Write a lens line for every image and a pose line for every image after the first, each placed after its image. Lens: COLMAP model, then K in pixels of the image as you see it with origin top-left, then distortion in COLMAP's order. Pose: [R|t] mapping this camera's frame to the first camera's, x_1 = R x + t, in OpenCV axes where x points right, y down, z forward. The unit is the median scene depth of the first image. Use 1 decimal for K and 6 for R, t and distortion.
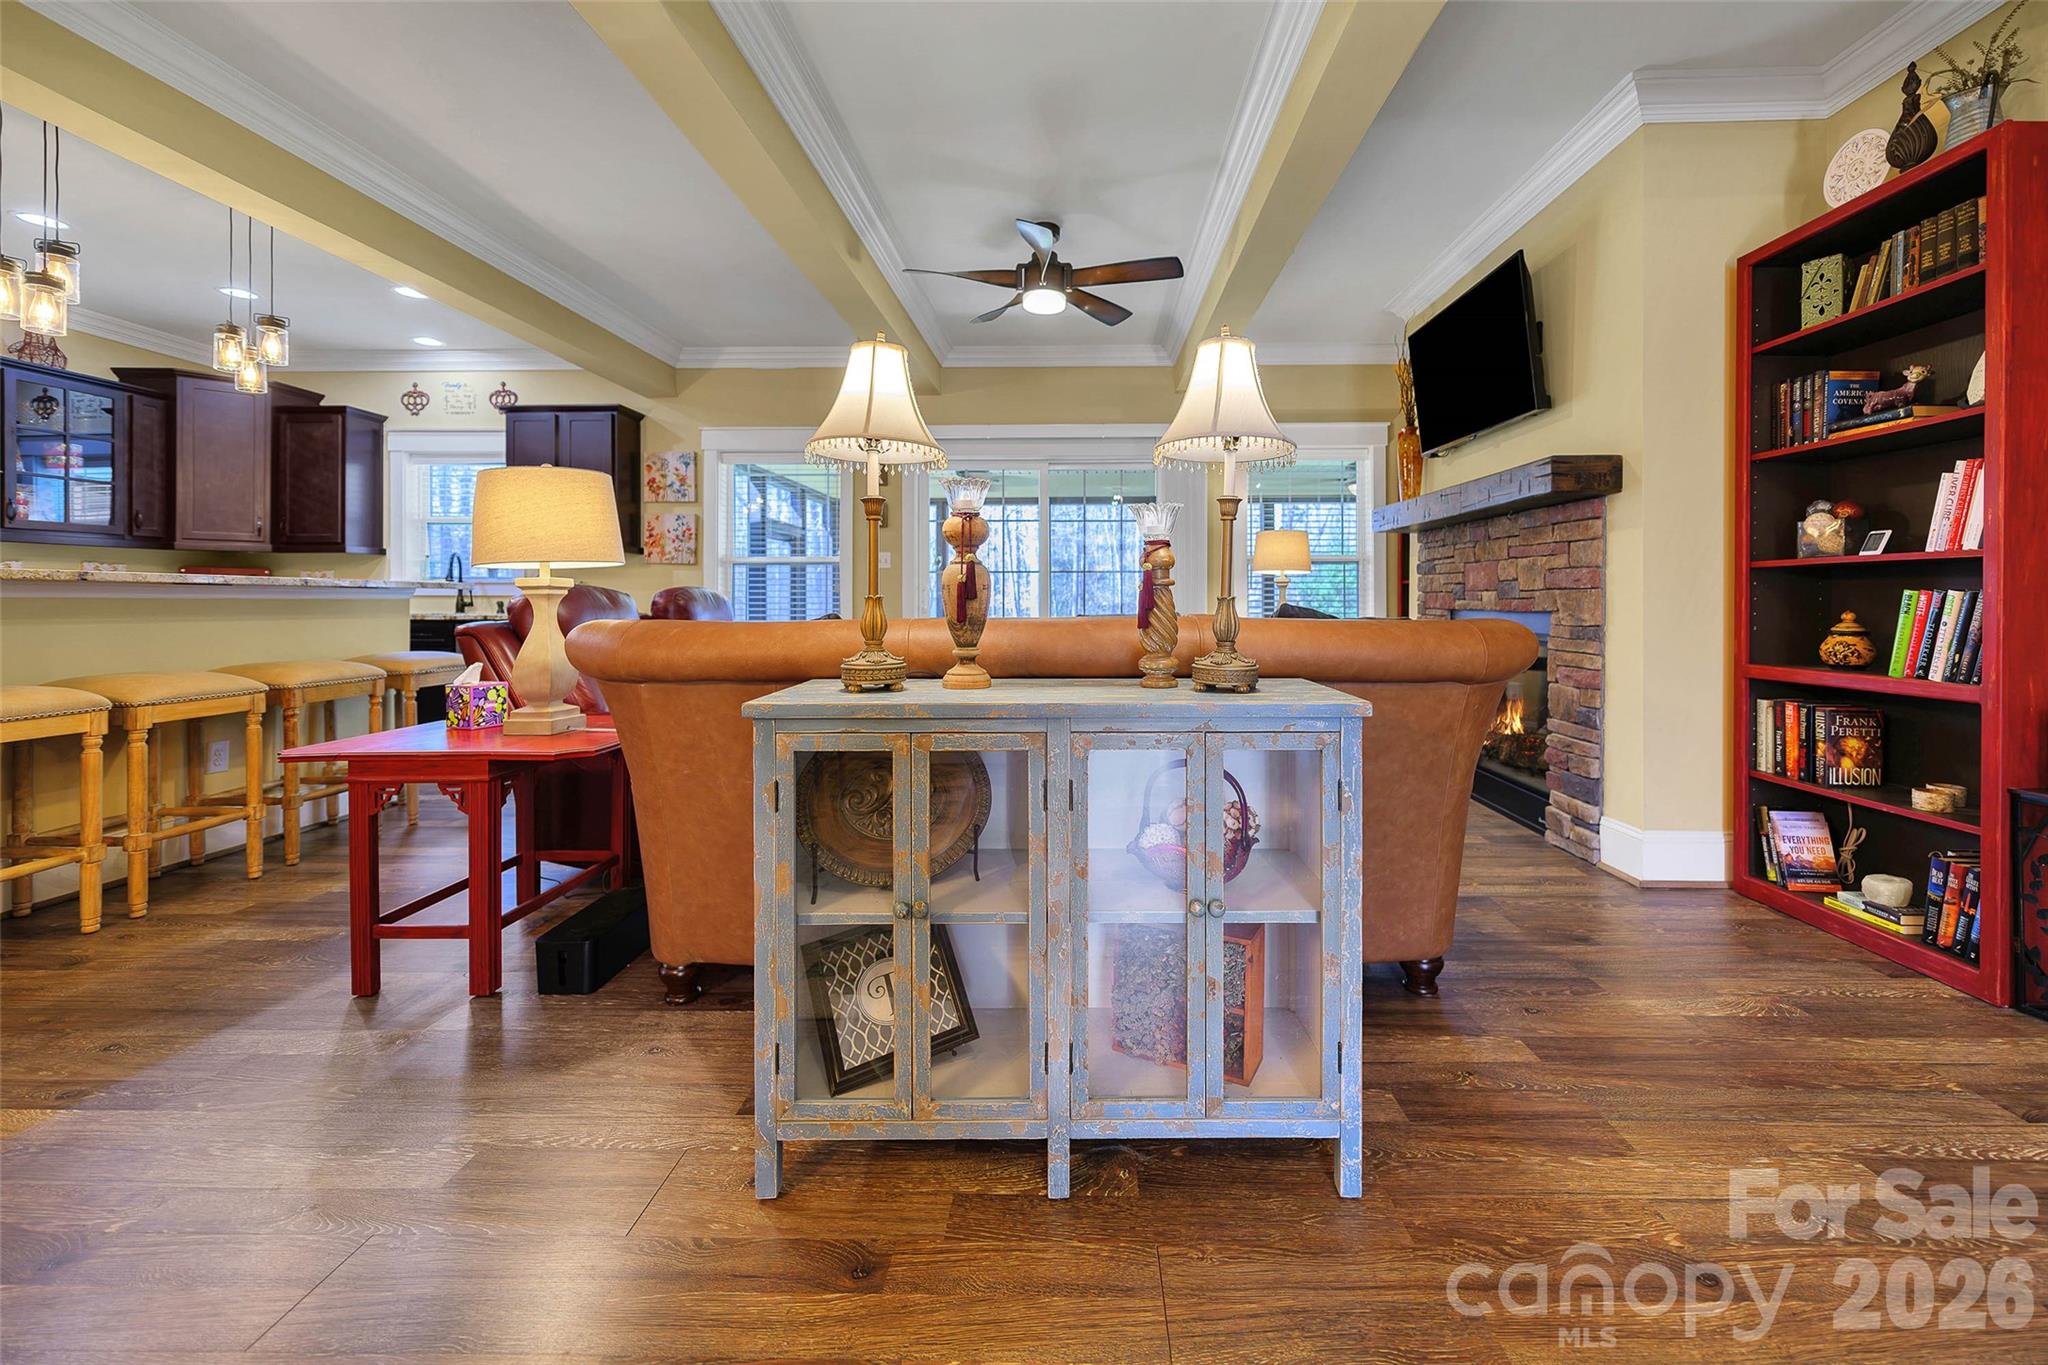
lens RADIAL K [[832.3, 0, 1032.1], [0, 832.3, 599.5], [0, 0, 1]] dist [0.002349, -0.001128]
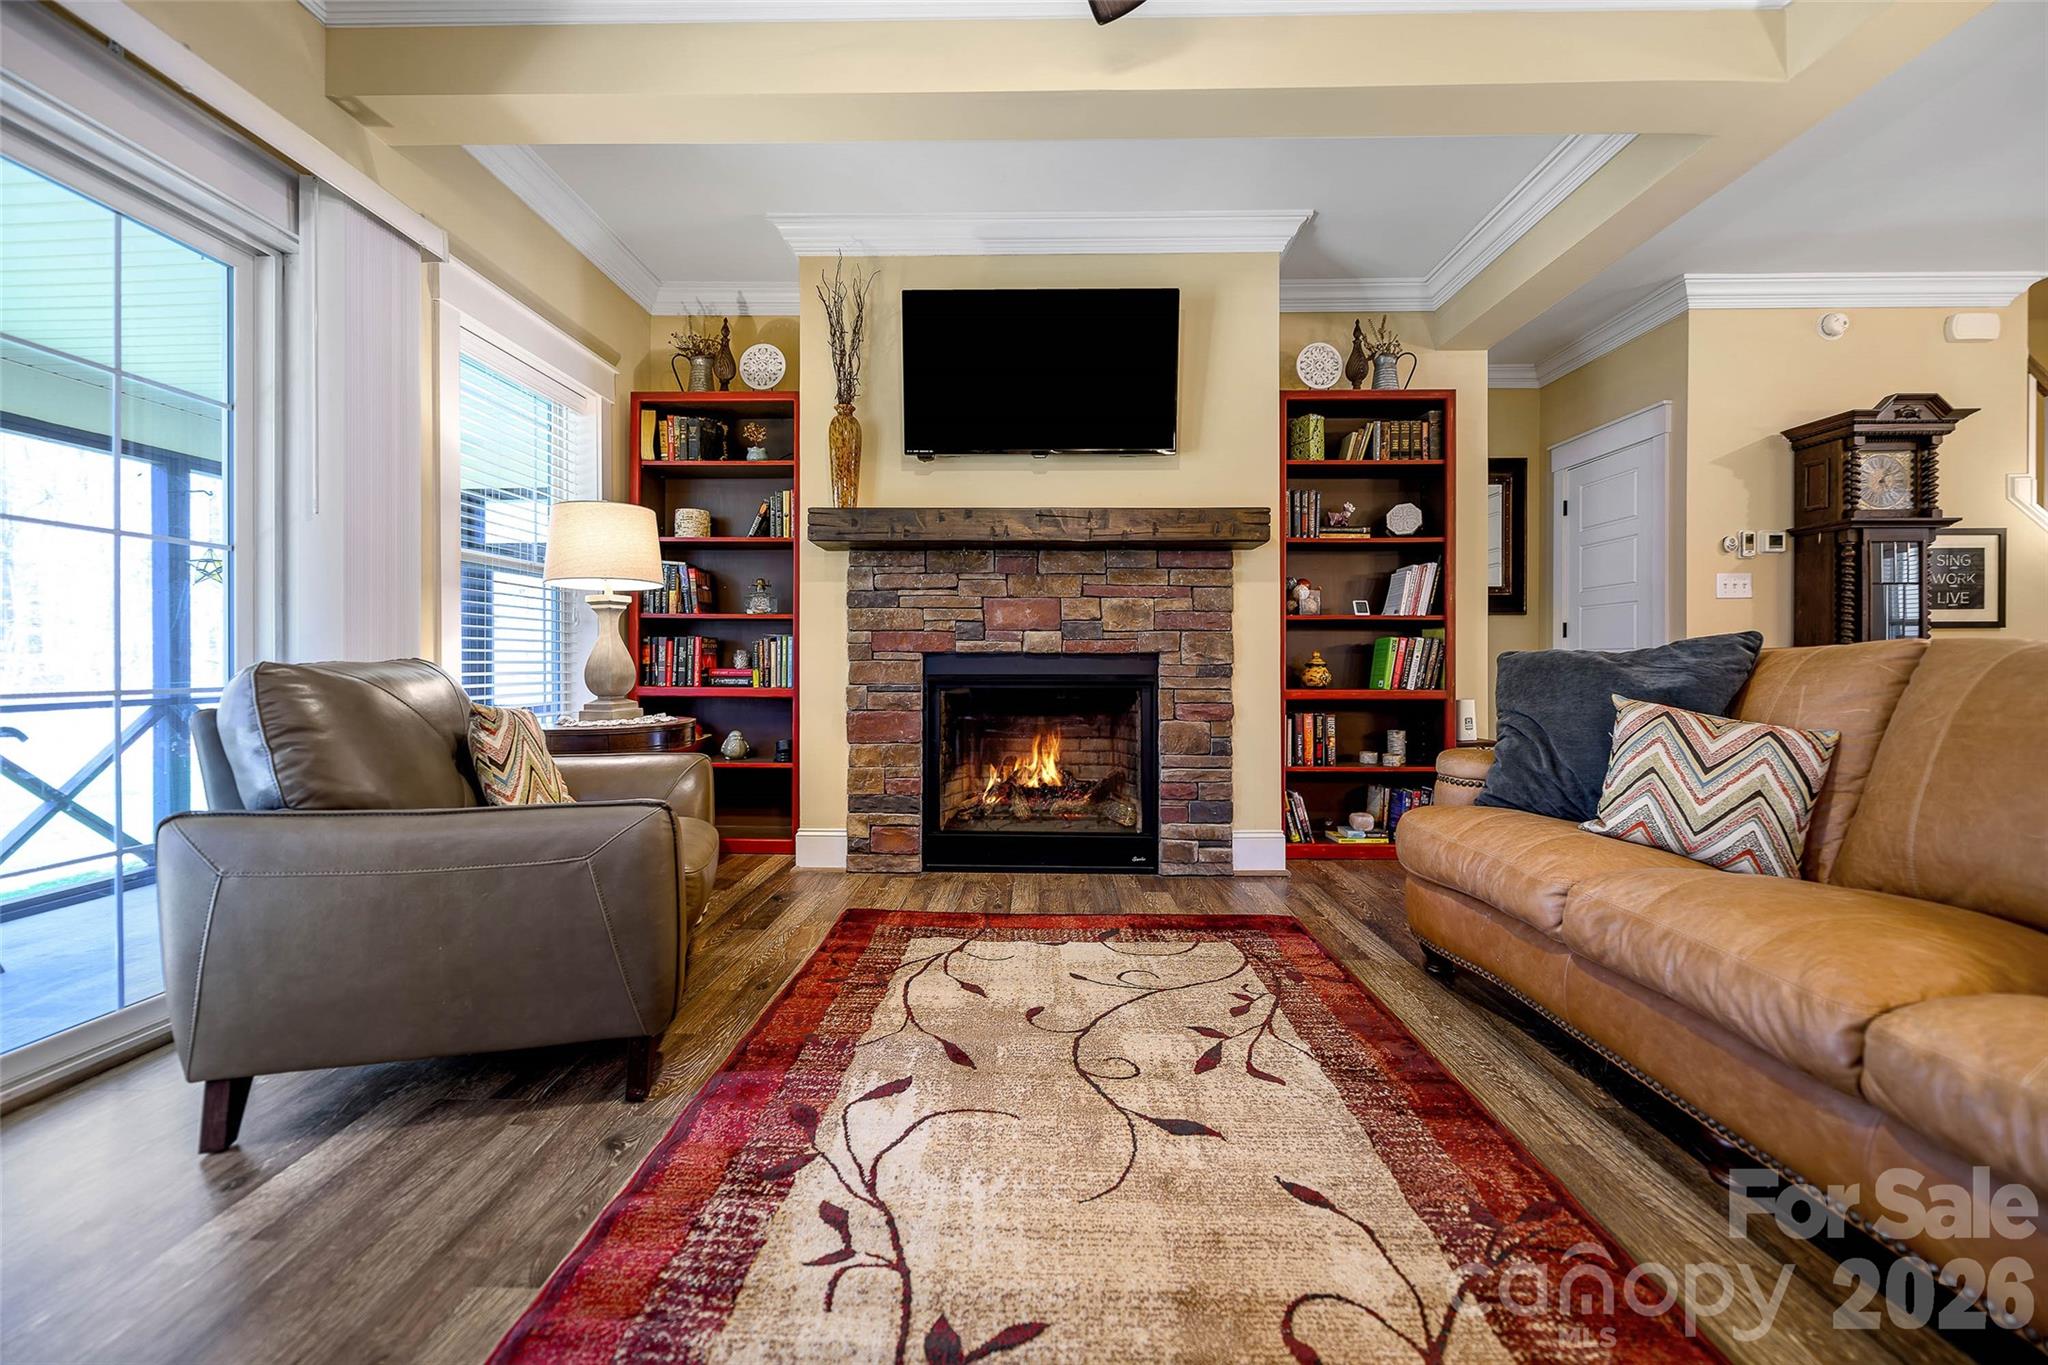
lens RADIAL K [[832.3, 0, 1037.1], [0, 832.3, 650.3], [0, 0, 1]] dist [0.002349, -0.001128]
pose [[-0.022571, 0.004969, 0.999733, -0.527372], [-0.005530, 0.999972, -0.005095, 0.023414], [-0.999730, -0.005644, -0.022543, 1.511131]]
